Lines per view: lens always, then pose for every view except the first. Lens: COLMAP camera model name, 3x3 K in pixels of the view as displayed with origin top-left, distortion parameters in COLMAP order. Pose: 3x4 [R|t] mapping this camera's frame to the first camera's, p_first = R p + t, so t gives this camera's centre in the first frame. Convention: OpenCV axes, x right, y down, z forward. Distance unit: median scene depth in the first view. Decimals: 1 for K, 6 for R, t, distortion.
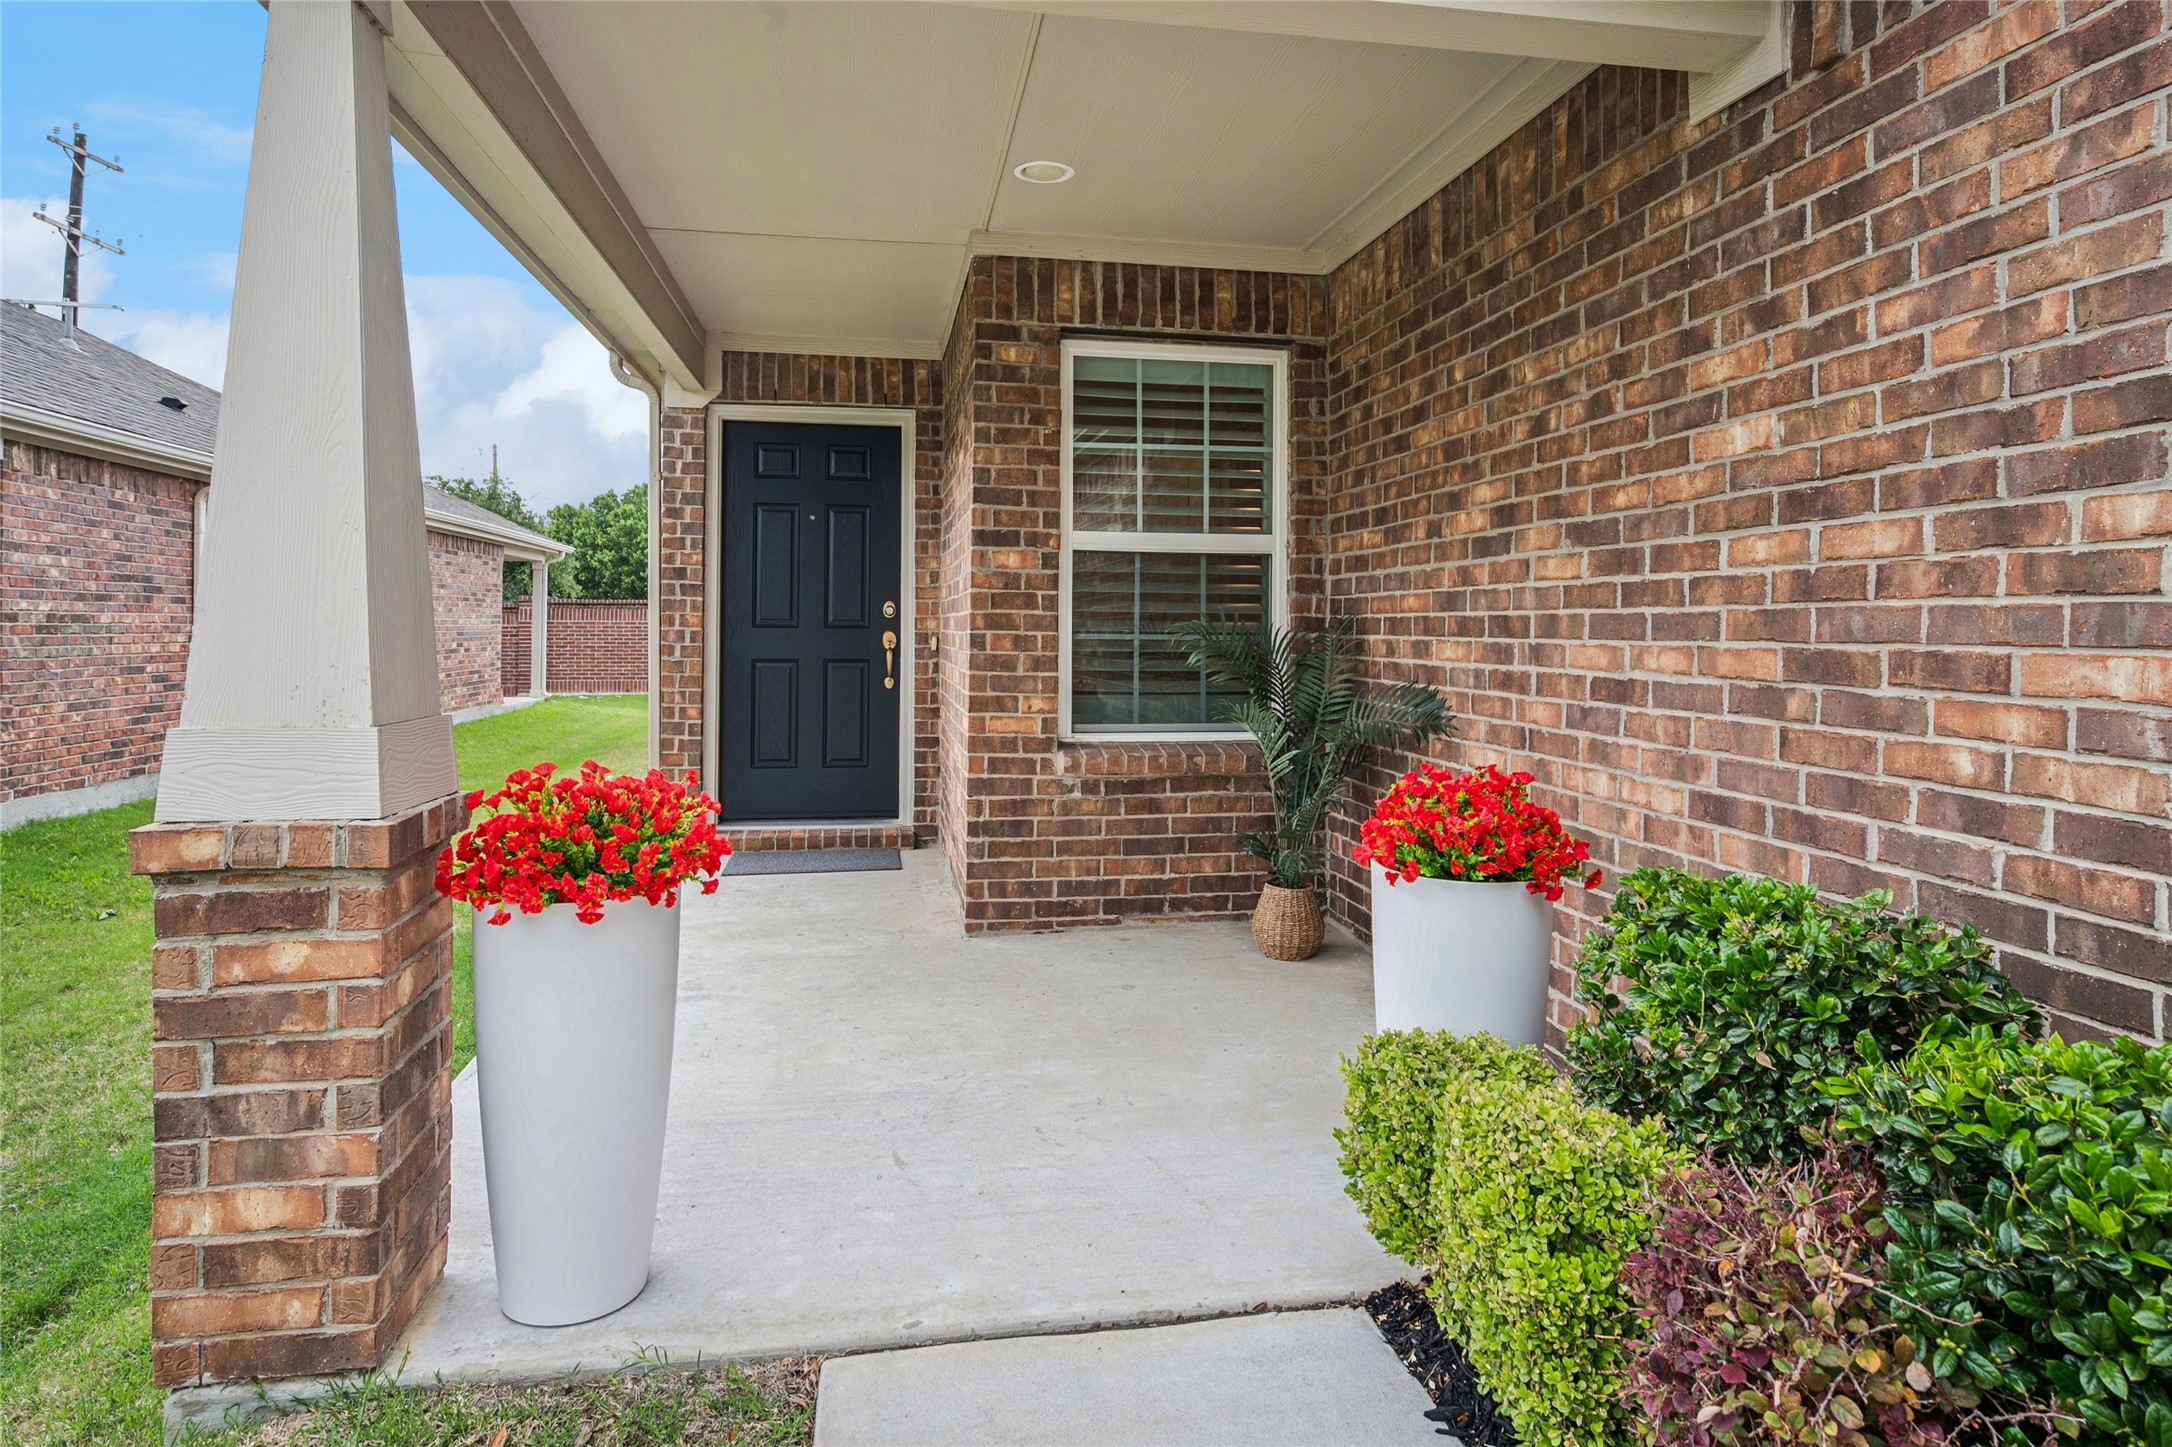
lens RADIAL K [[1232.9, 0, 1107.5], [0, 1232.9, 607.5], [0, 0, 1]] dist [0.004743, 0.000491]
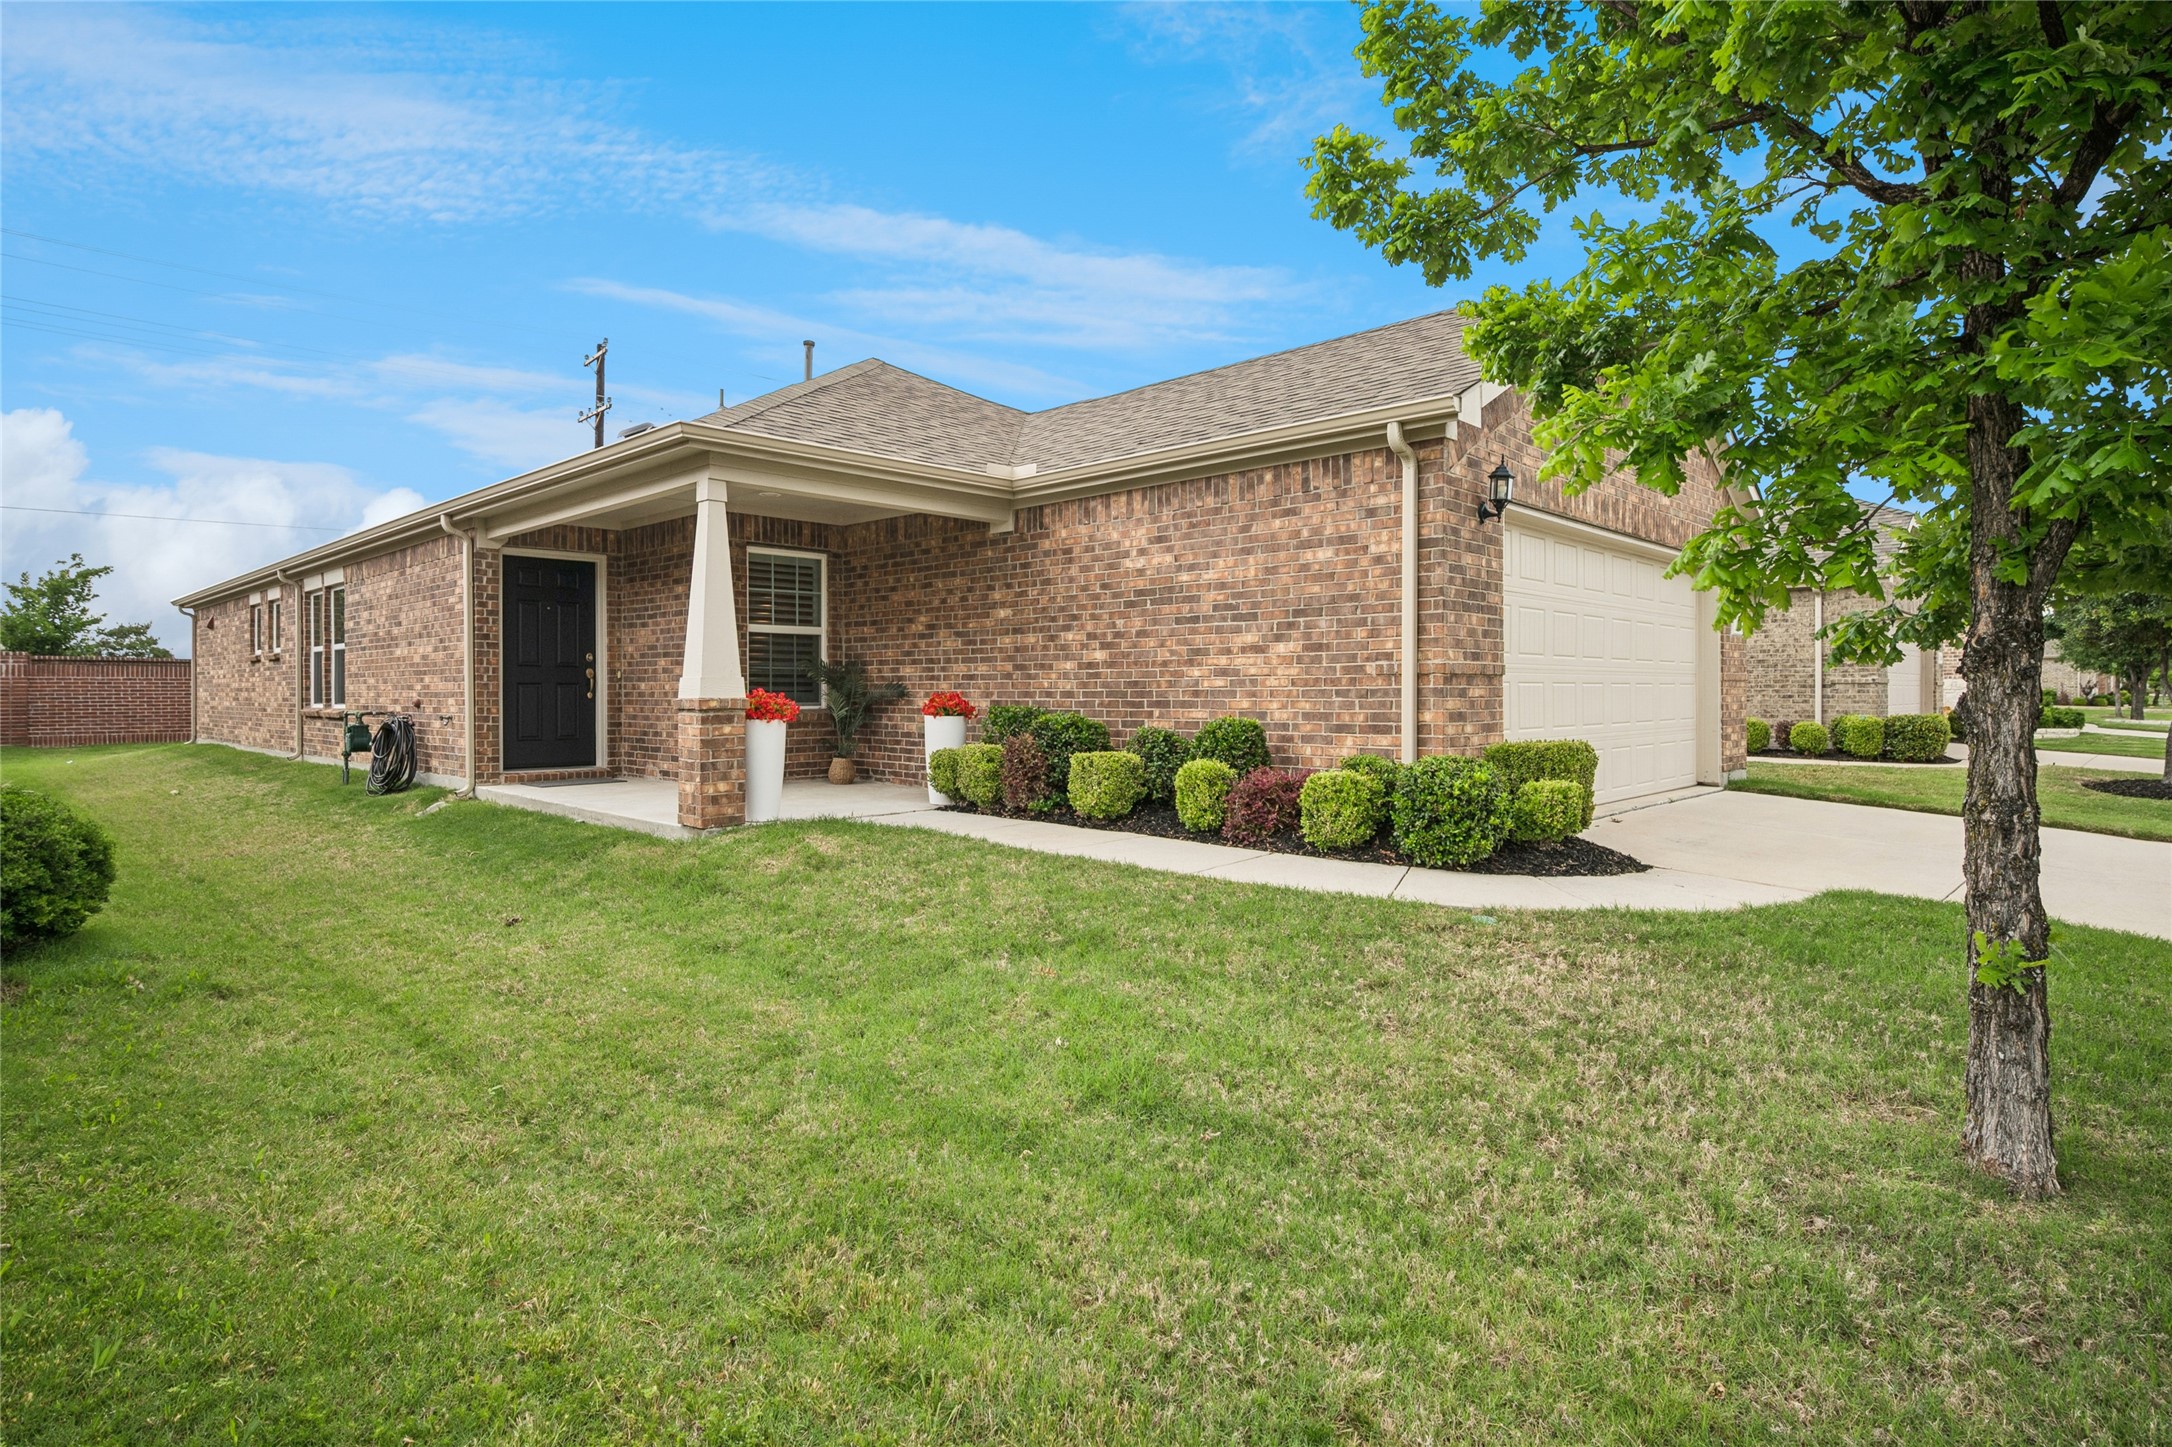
lens RADIAL K [[1132.9, 0, 1070.2], [0, 1132.9, 672.3], [0, 0, 1]] dist [-0.004959, -0.000060]
pose [[0.812894, 0.001515, 0.582409, -0.837868], [-0.002240, 0.999997, 0.000526, 0.031919], [-0.582407, -0.001732, 0.812896, -1.229427]]
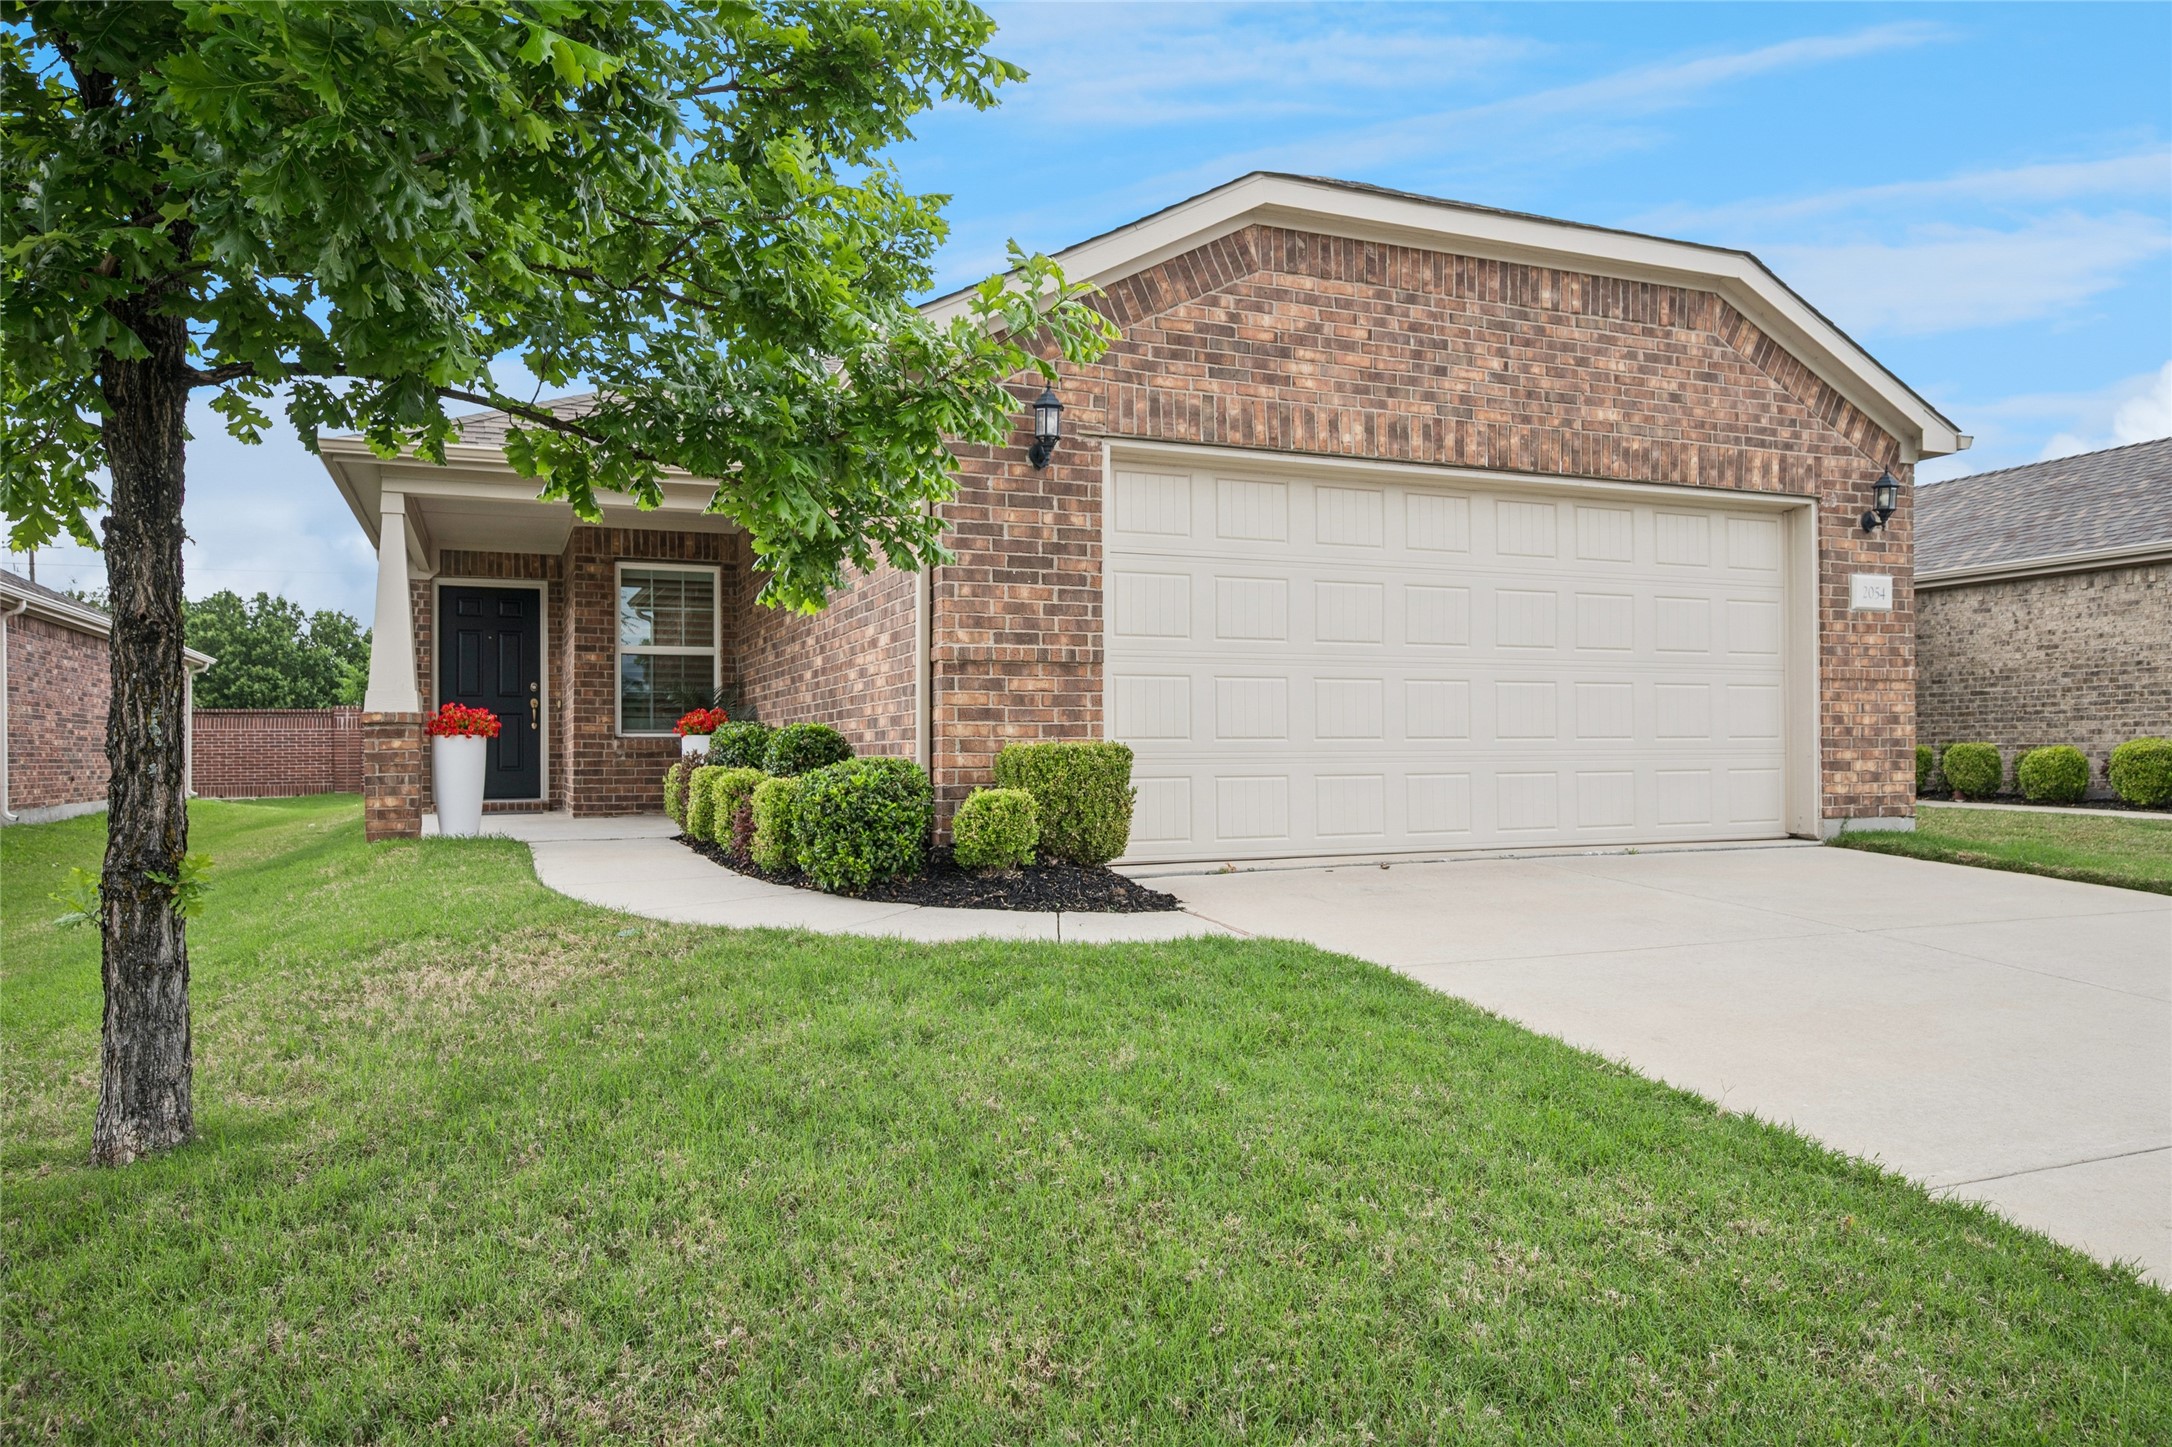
lens RADIAL K [[1414.5, 0, 1077.4], [0, 1414.5, 731.6], [0, 0, 1]] dist [0.005857, -0.000222]
pose [[0.979089, -0.009550, 0.203209, 0.272685], [0.009857, 0.999951, -0.000499, 0.111359], [-0.203194, 0.002491, 0.979135, -1.794491]]
